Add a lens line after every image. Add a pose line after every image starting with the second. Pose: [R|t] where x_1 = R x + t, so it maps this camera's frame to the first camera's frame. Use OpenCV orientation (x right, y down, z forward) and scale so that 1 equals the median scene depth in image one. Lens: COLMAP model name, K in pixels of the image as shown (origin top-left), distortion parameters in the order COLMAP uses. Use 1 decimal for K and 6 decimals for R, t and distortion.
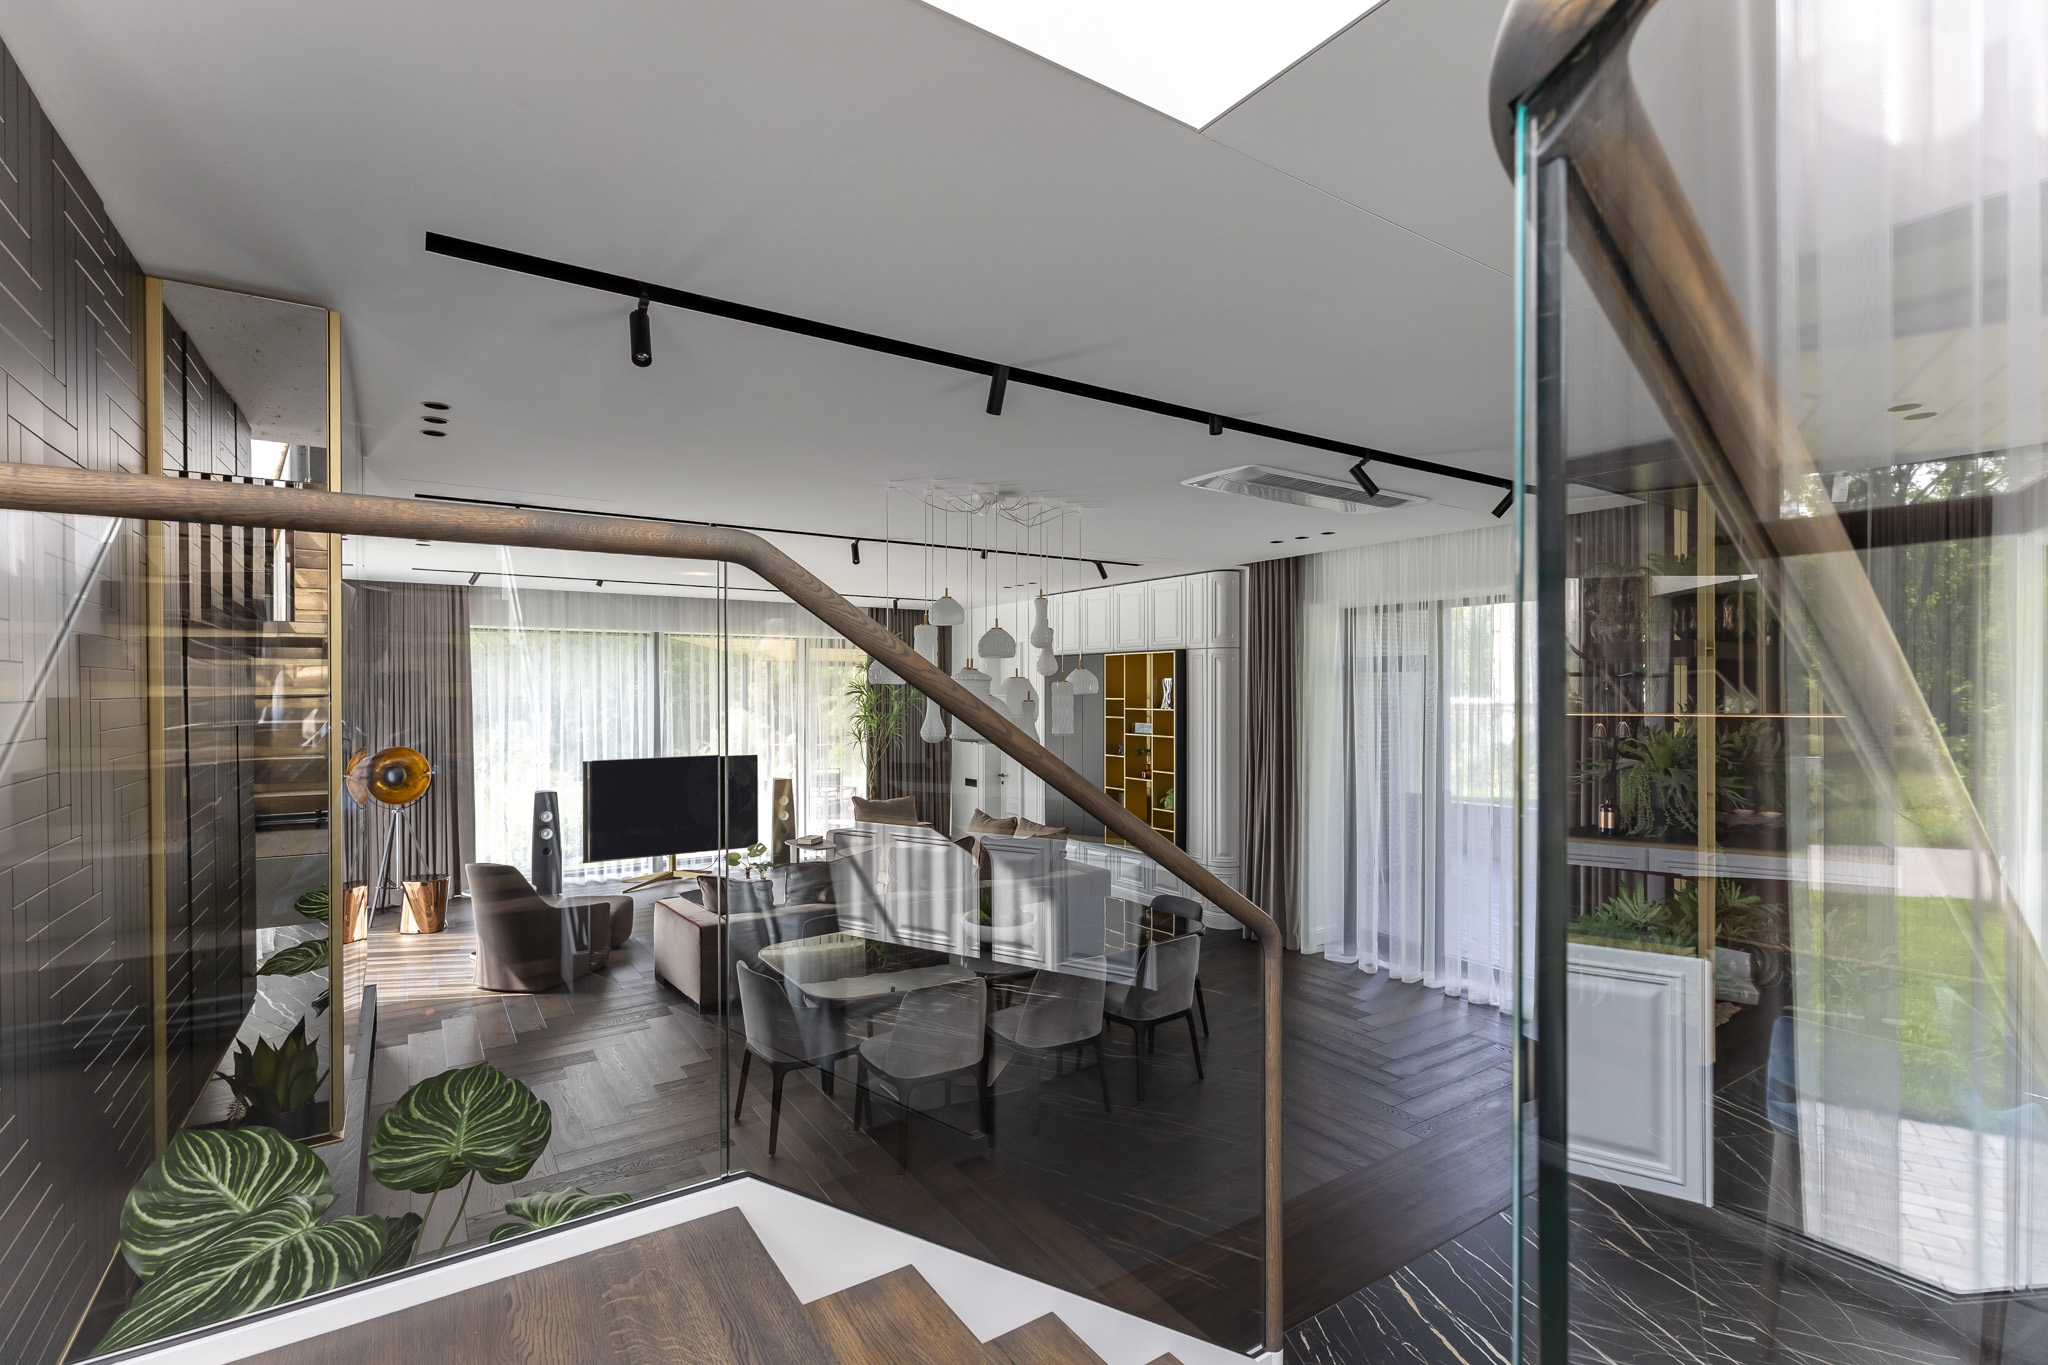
lens RADIAL K [[945.1, 0, 1039.9], [0, 945.1, 692.1], [0, 0, 1]] dist [-0.006181, -0.000063]
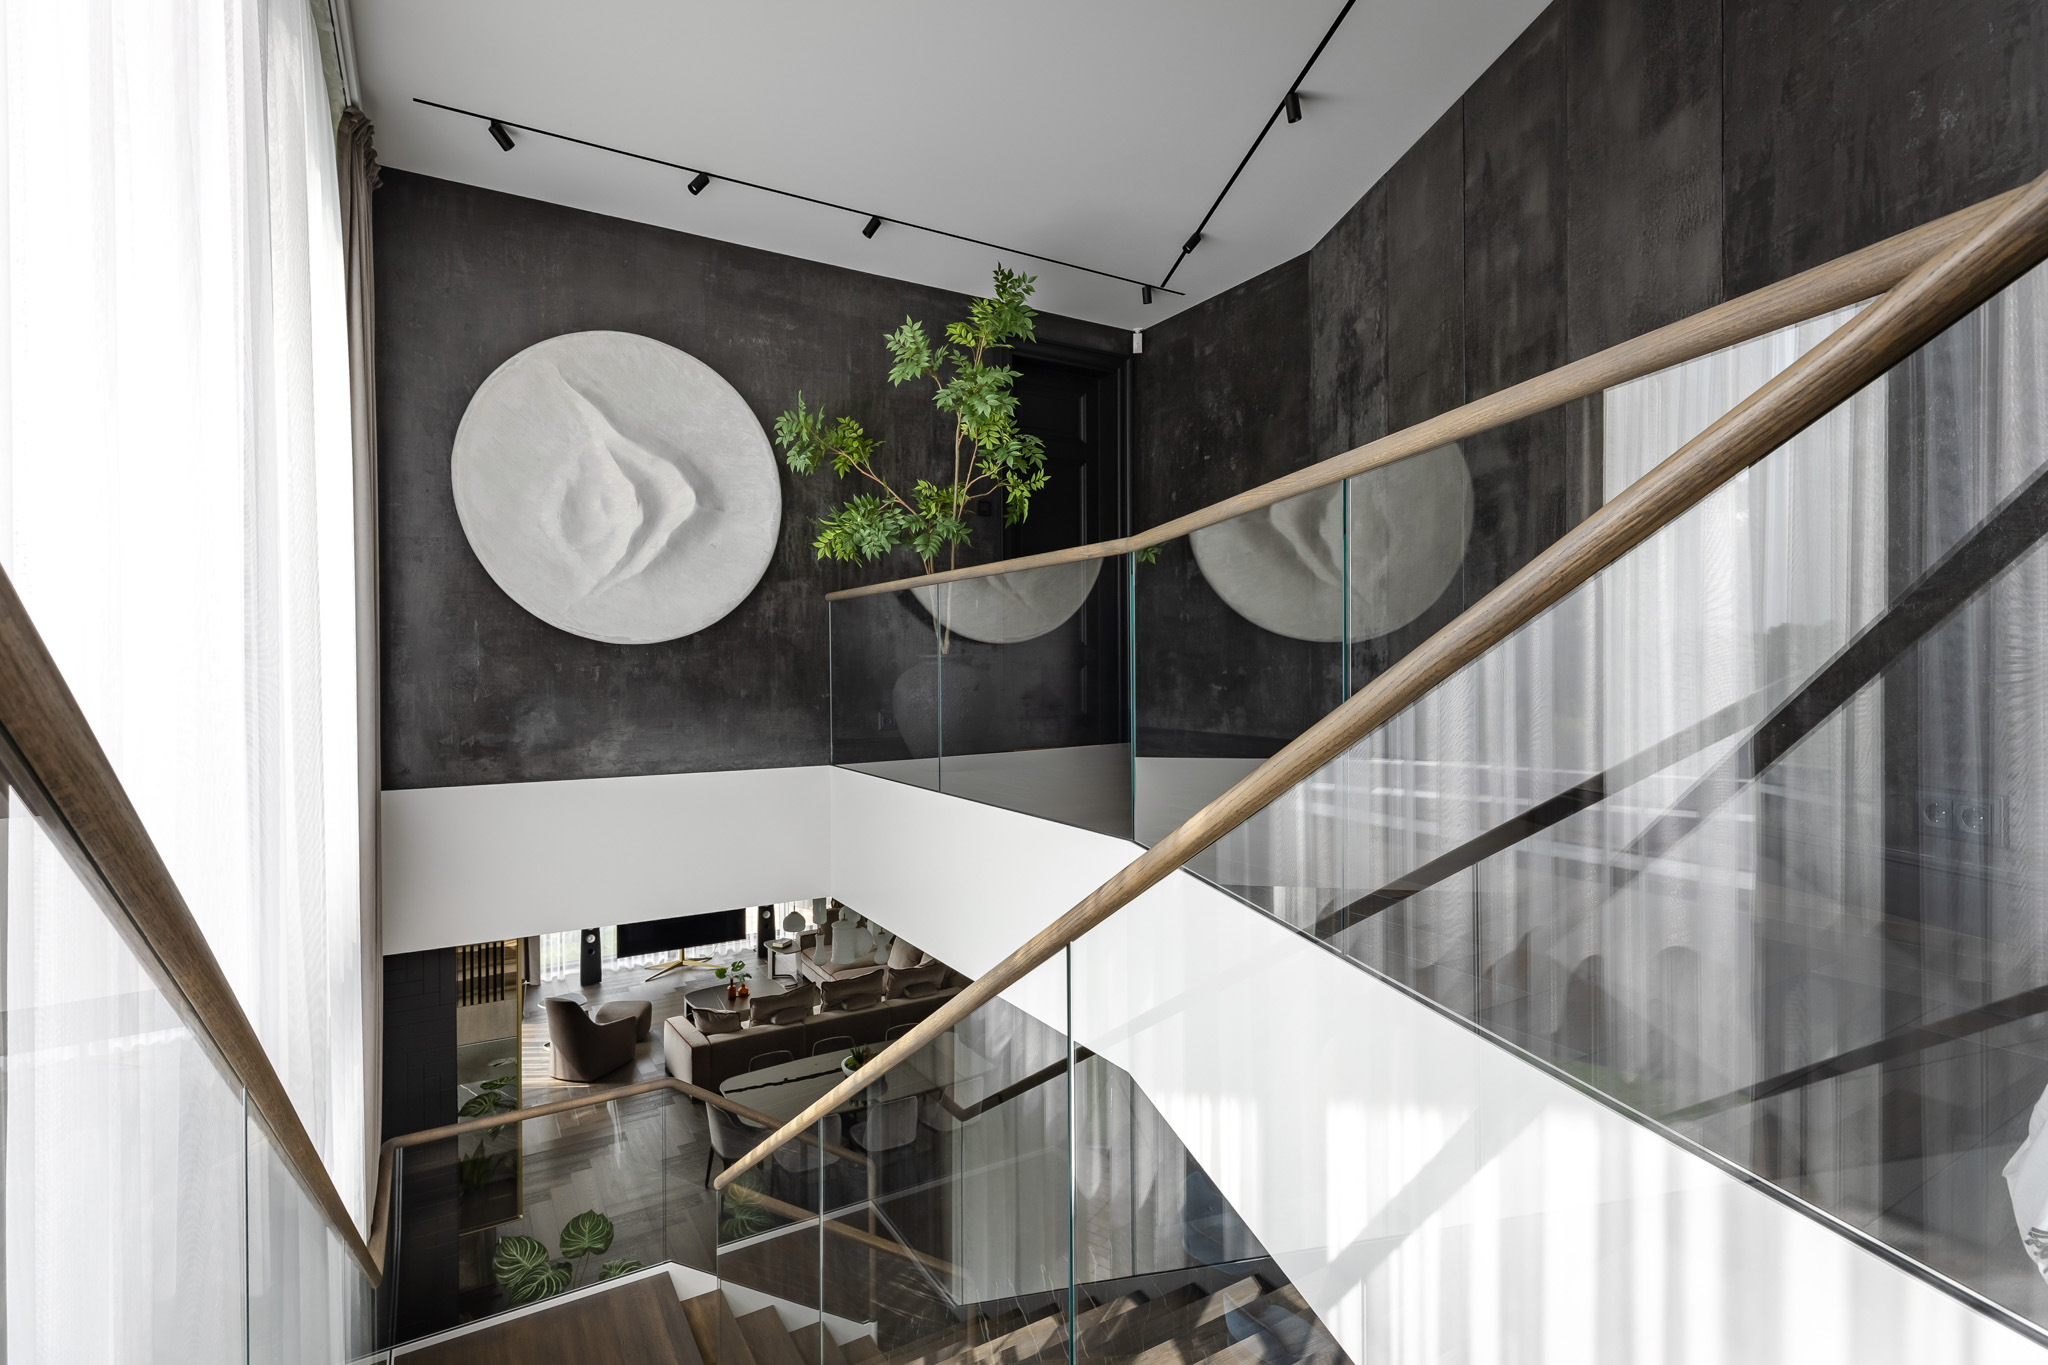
lens RADIAL K [[945.1, 0, 1005.6], [0, 945.1, 682.8], [0, 0, 1]] dist [-0.006181, -0.000063]
pose [[0.998483, -0.002216, -0.055015, 0.274419], [0.002204, 0.999998, -0.000276, -0.397569], [0.055016, 0.000155, 0.998485, -0.591360]]
